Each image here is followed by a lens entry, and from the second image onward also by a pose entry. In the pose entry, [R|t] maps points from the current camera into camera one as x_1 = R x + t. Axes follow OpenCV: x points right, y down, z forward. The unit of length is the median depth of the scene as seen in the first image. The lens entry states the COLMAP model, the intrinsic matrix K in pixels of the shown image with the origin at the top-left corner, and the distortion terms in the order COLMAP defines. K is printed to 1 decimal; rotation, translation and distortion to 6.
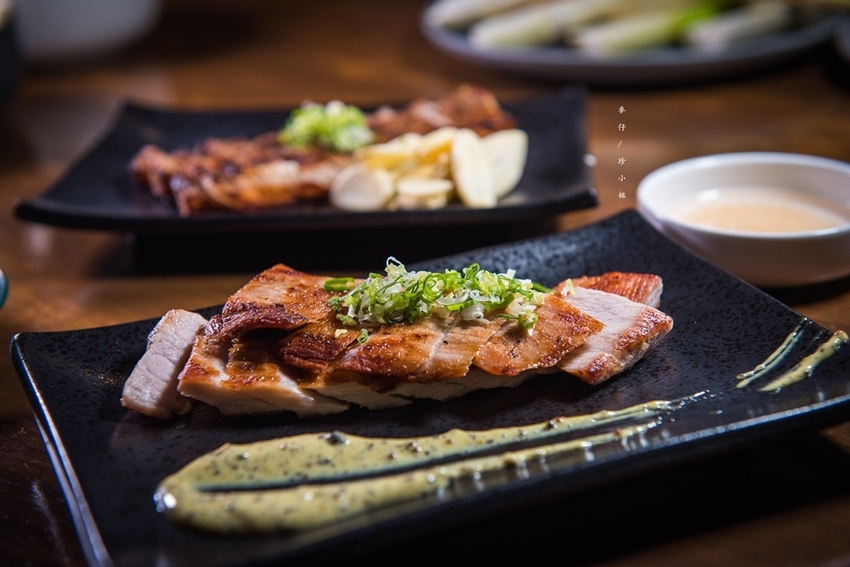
lens RADIAL K [[1440.7, 0, 422.1], [0, 1440.7, 283.0], [0, 0, 1]] dist [-0.010520, 0.000000]
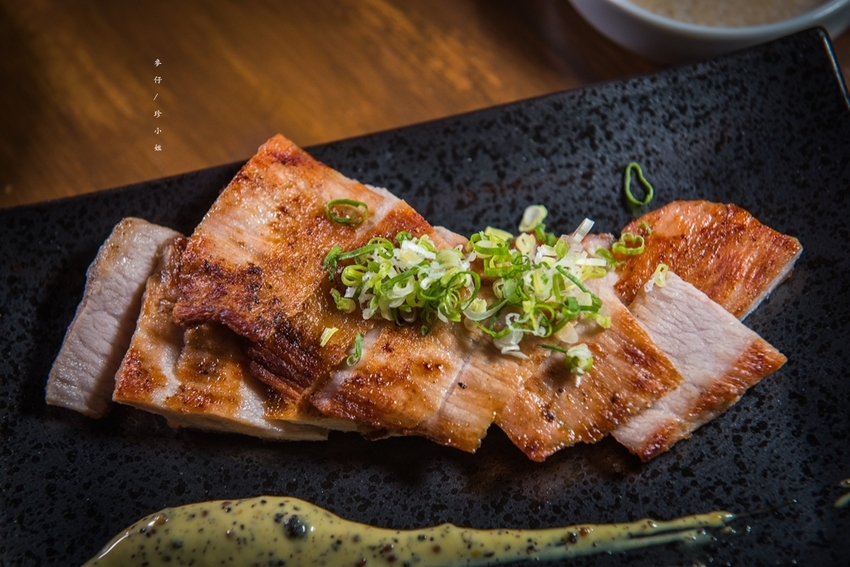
lens RADIAL K [[1699.1, 0, 427.4], [0, 1699.1, 284.1], [0, 0, 1]] dist [-0.038335, 0.000000]
pose [[0.983523, 0.159159, -0.085735, 0.065825], [-0.067367, 0.762755, 0.643169, -0.560316], [0.167761, -0.626796, 0.760909, 0.354628]]
